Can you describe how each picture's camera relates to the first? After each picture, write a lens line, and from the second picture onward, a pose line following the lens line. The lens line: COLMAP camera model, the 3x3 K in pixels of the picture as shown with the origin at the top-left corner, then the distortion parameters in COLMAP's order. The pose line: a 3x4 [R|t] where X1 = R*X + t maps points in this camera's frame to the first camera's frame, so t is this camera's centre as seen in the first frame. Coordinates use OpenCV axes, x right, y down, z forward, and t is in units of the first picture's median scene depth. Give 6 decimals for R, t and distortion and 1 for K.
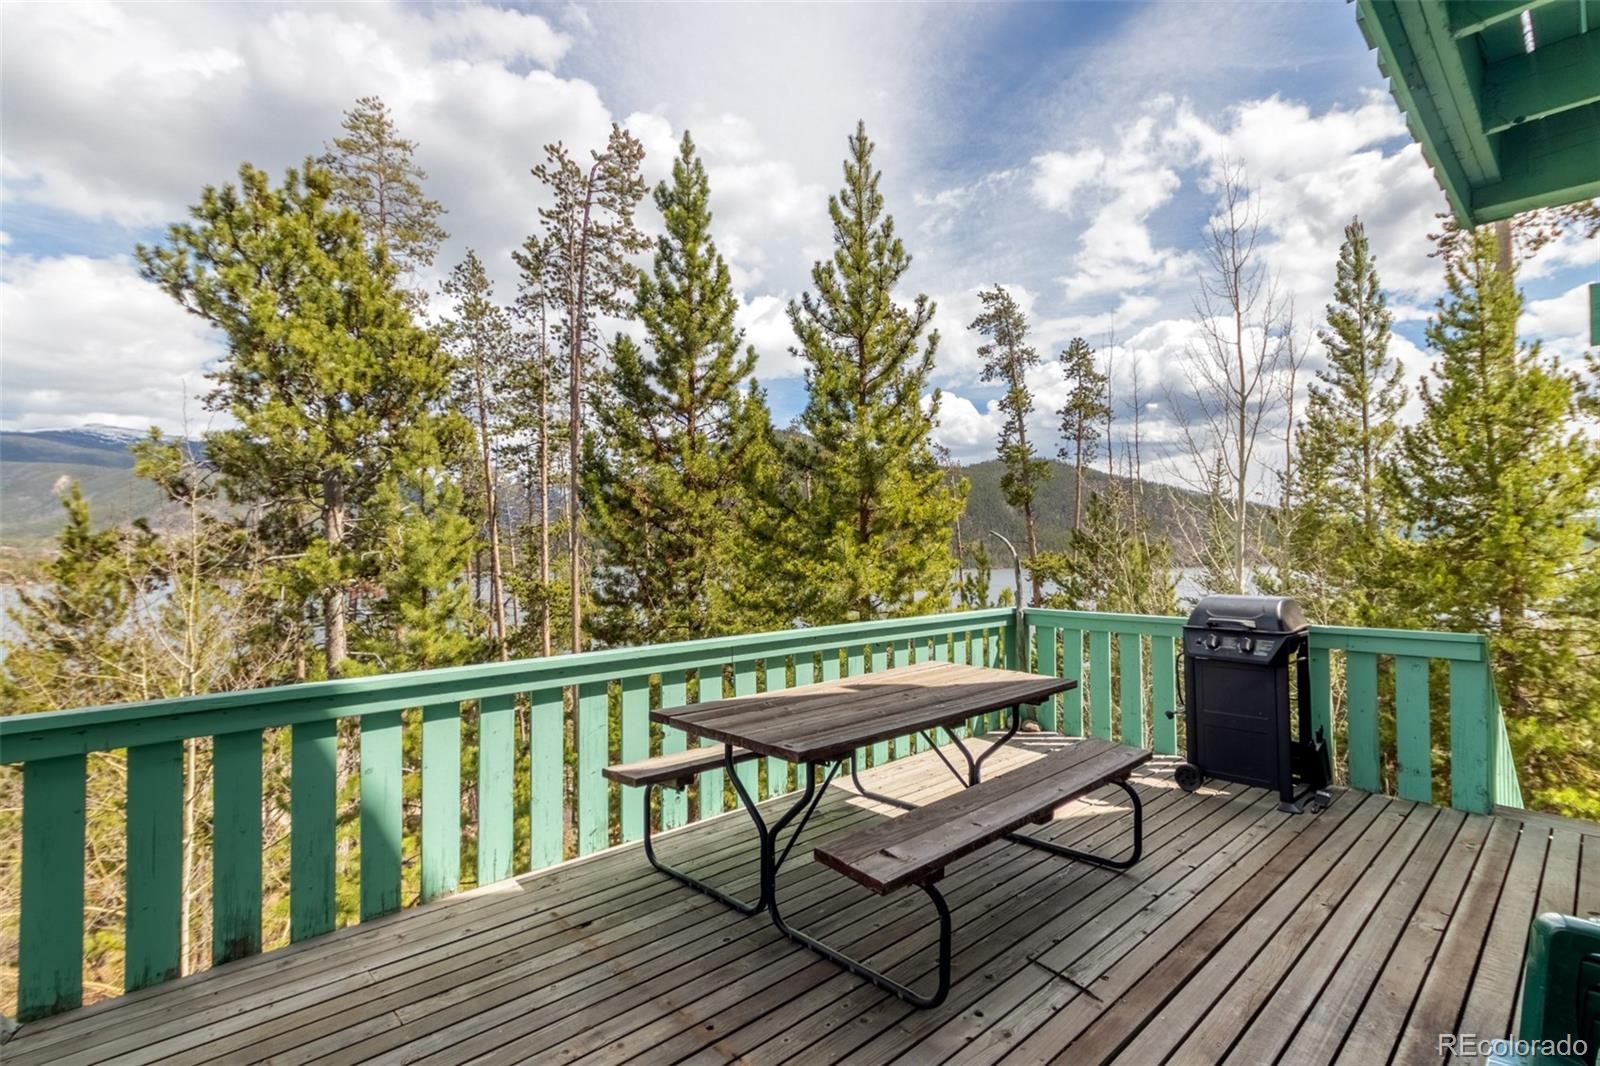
lens RADIAL K [[755.6, 0, 788.3], [0, 755.6, 537.0], [0, 0, 1]] dist [-0.003508, 0.000652]
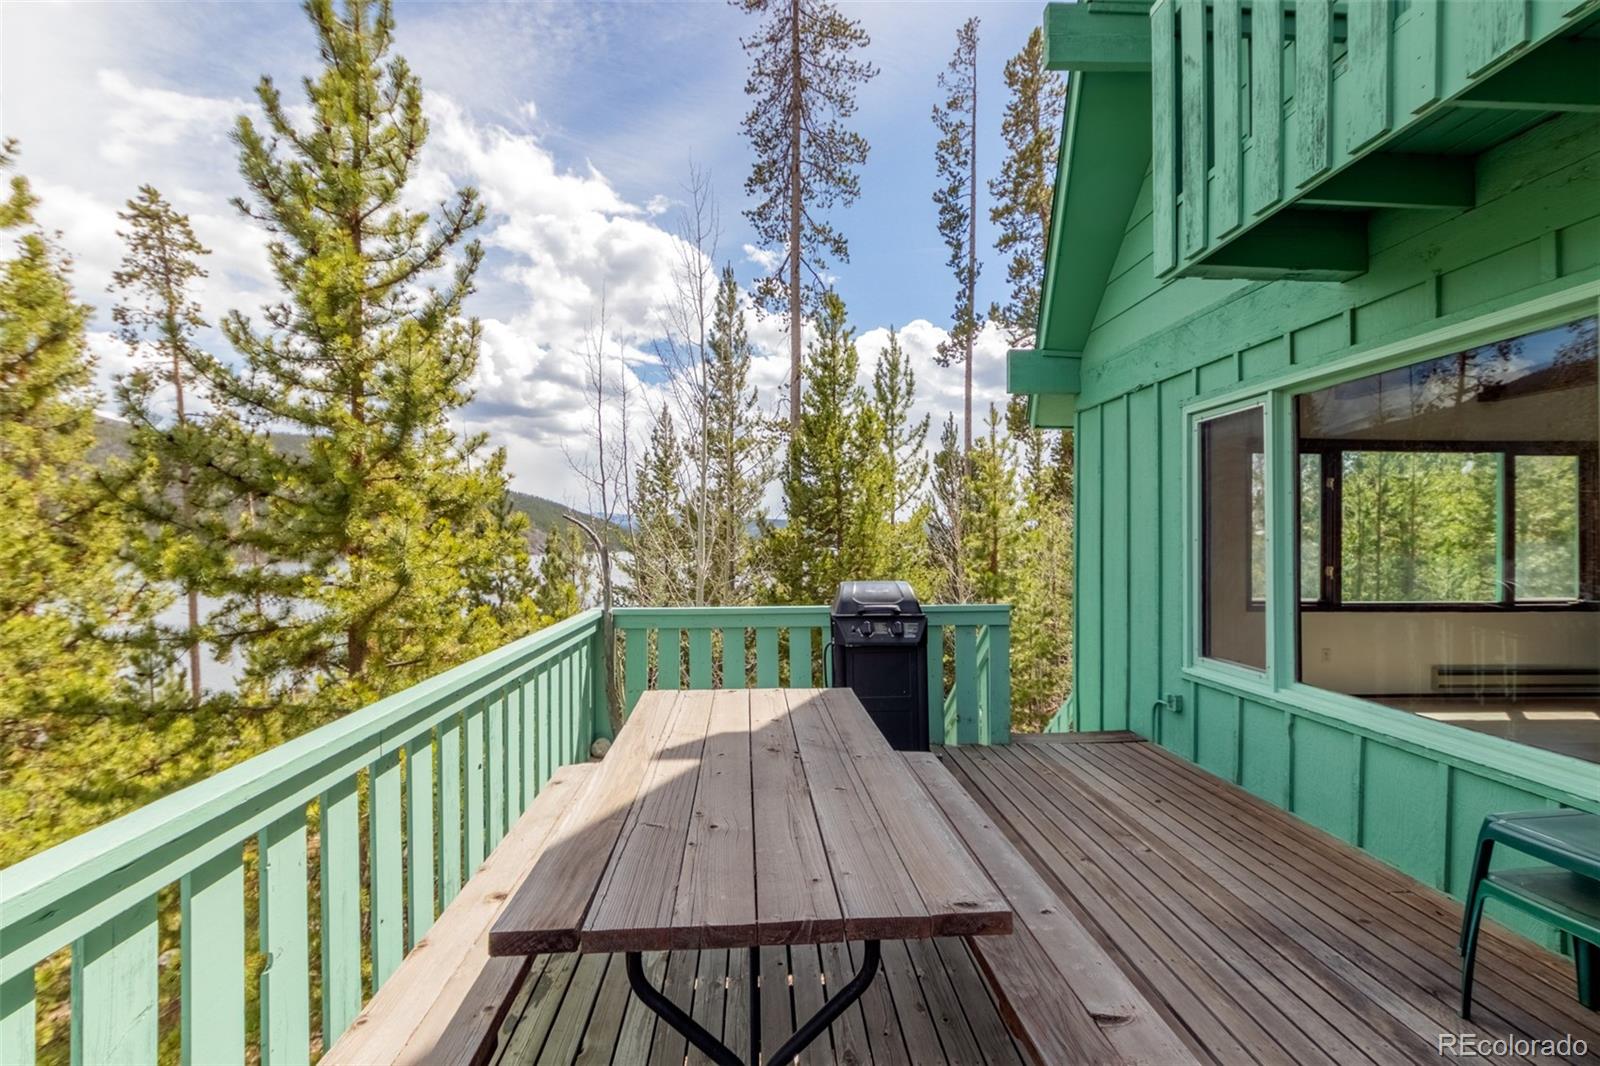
lens RADIAL K [[755.6, 0, 802.2], [0, 755.6, 537.4], [0, 0, 1]] dist [-0.003508, 0.000652]
pose [[0.634891, 0.002560, 0.772598, -0.271193], [-0.009140, 0.999949, 0.004198, 0.014862], [-0.772548, -0.009727, 0.634882, 0.435528]]
